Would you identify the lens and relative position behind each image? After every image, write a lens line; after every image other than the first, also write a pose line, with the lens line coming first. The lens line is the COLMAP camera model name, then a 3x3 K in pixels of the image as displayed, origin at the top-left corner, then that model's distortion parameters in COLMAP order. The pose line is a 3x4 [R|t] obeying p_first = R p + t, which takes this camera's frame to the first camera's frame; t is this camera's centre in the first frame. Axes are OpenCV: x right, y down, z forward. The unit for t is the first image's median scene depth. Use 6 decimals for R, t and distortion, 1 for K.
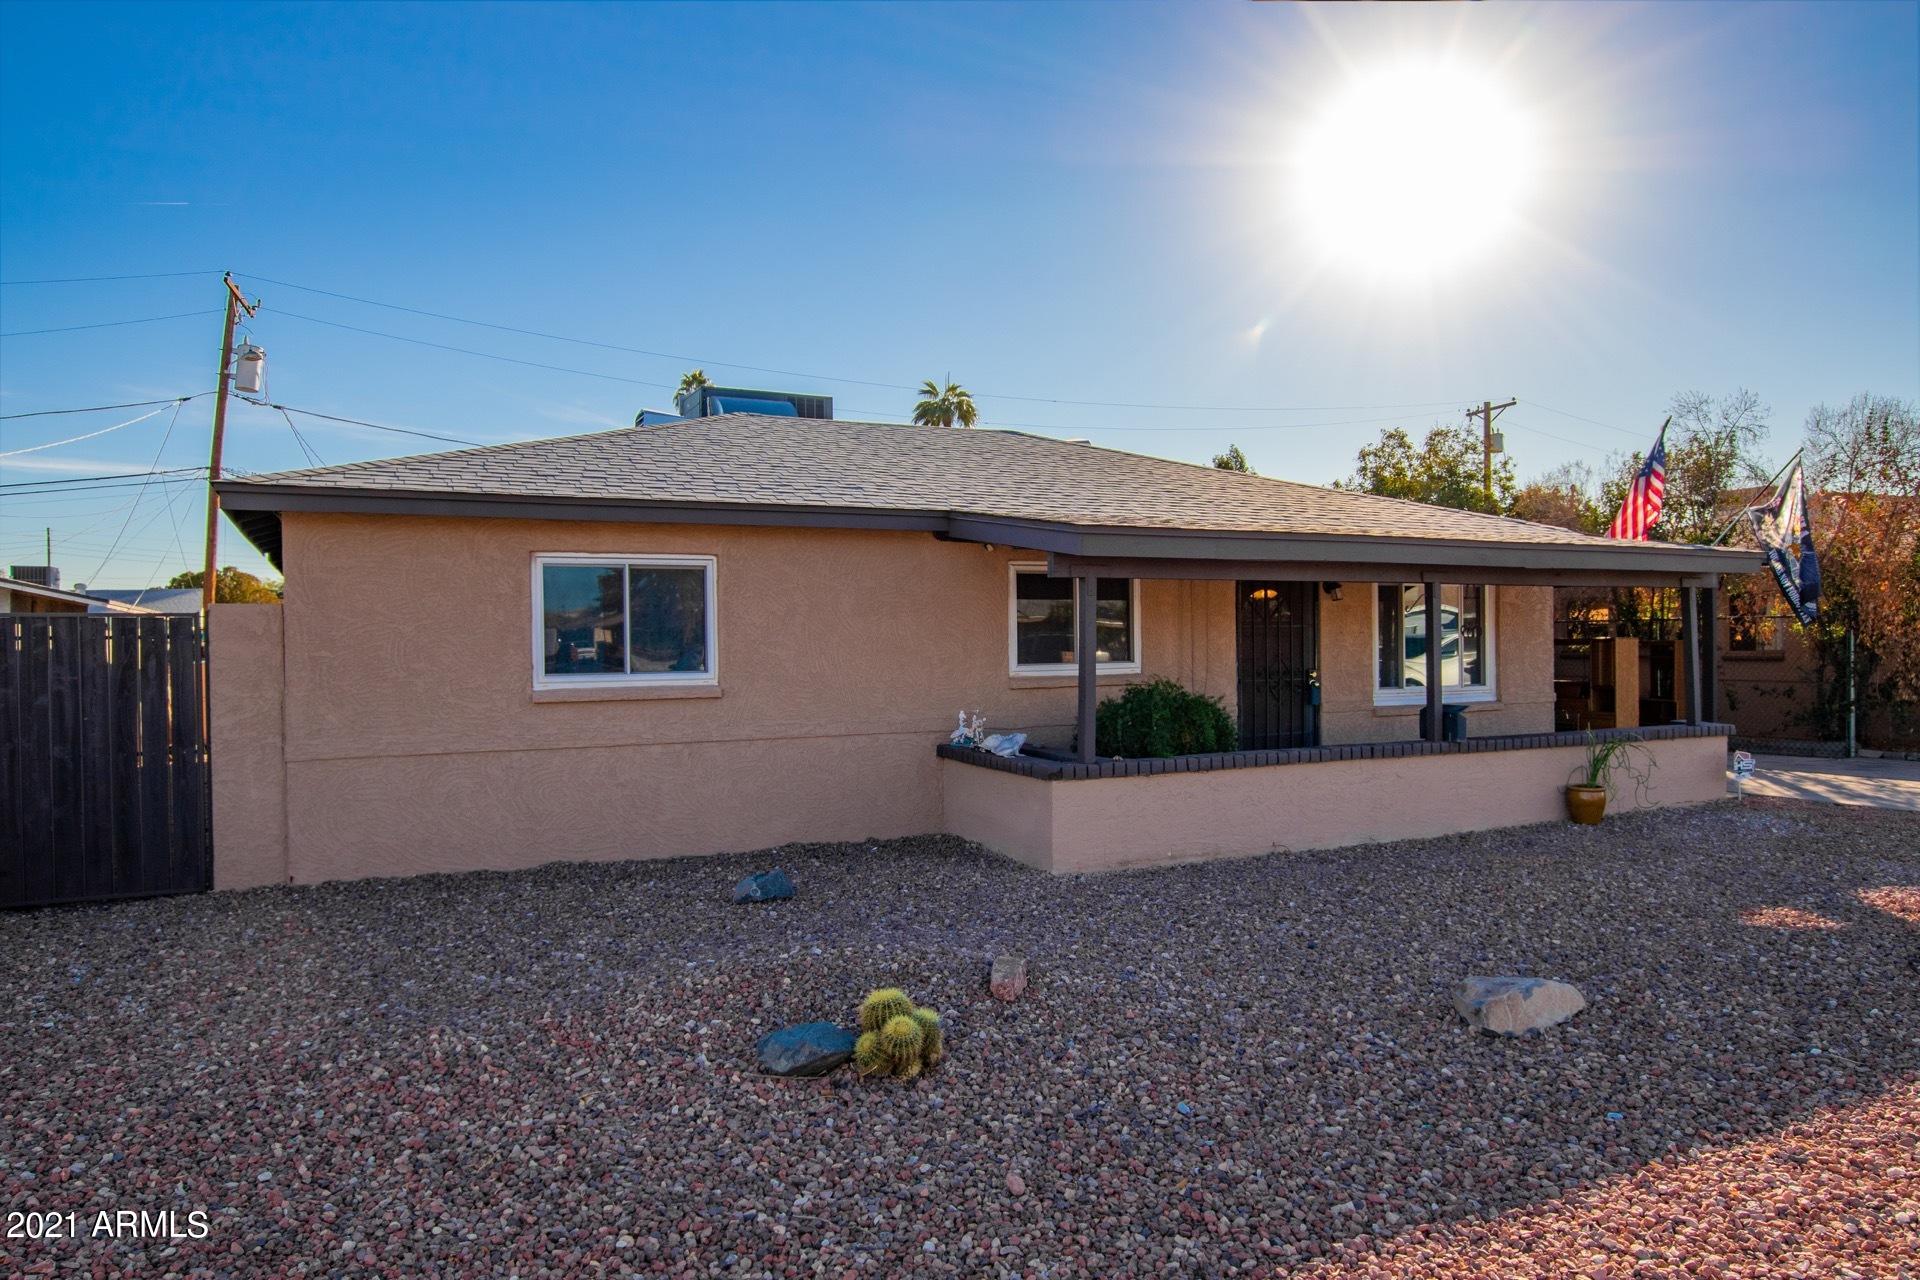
lens RADIAL K [[1248.2, 0, 960.0], [0, 1248.2, 640.0], [0, 0, 1]] dist [0.007954, 0.001614]
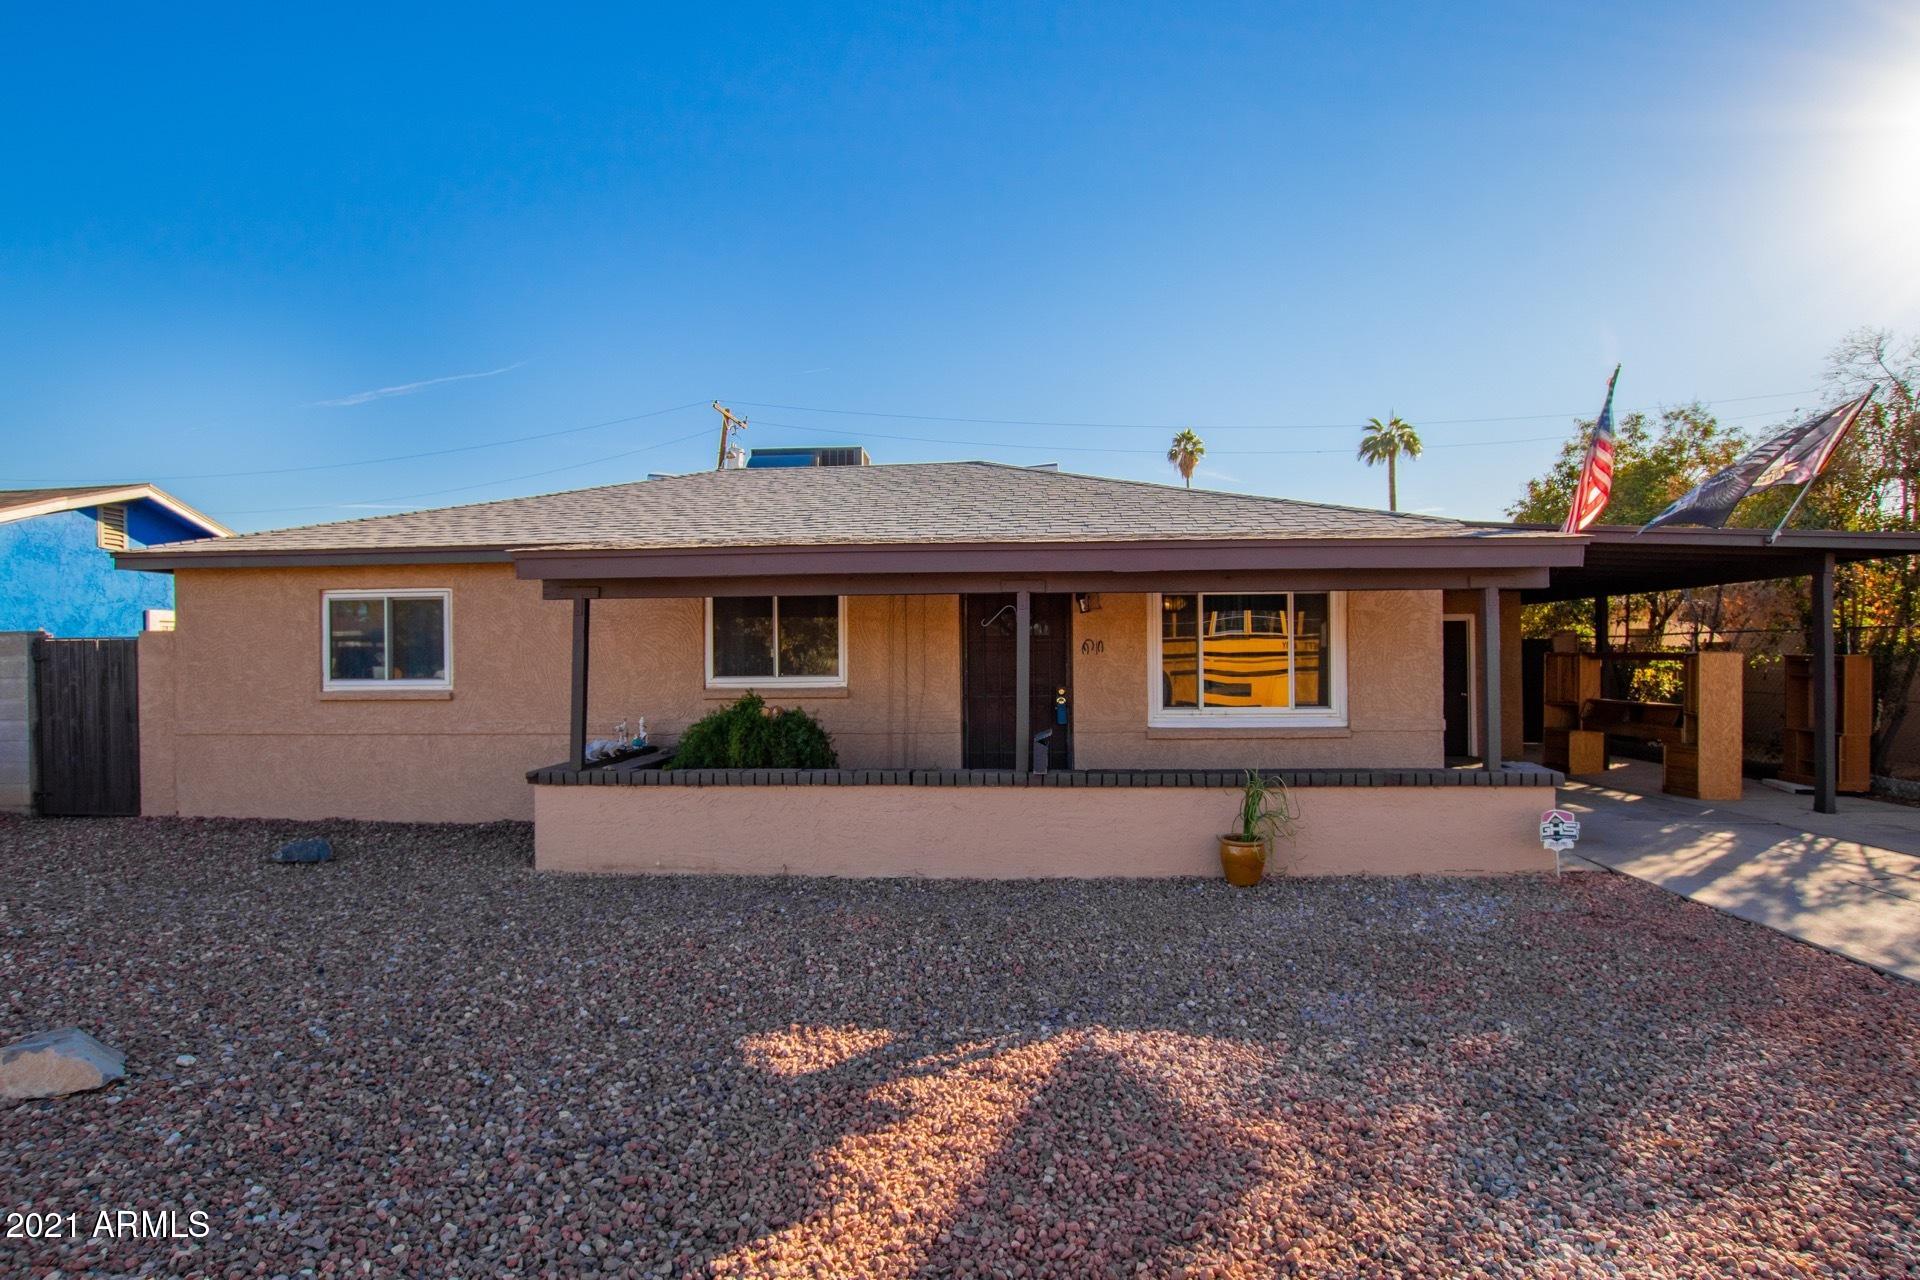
lens RADIAL K [[980.5, 0, 959.3], [0, 980.5, 661.7], [0, 0, 1]] dist [-0.000624, -0.000523]
pose [[0.855257, 0.006603, -0.518162, 0.749914], [-0.000603, 0.999931, 0.011747, -0.004673], [0.518204, -0.009734, 0.855202, 0.410179]]
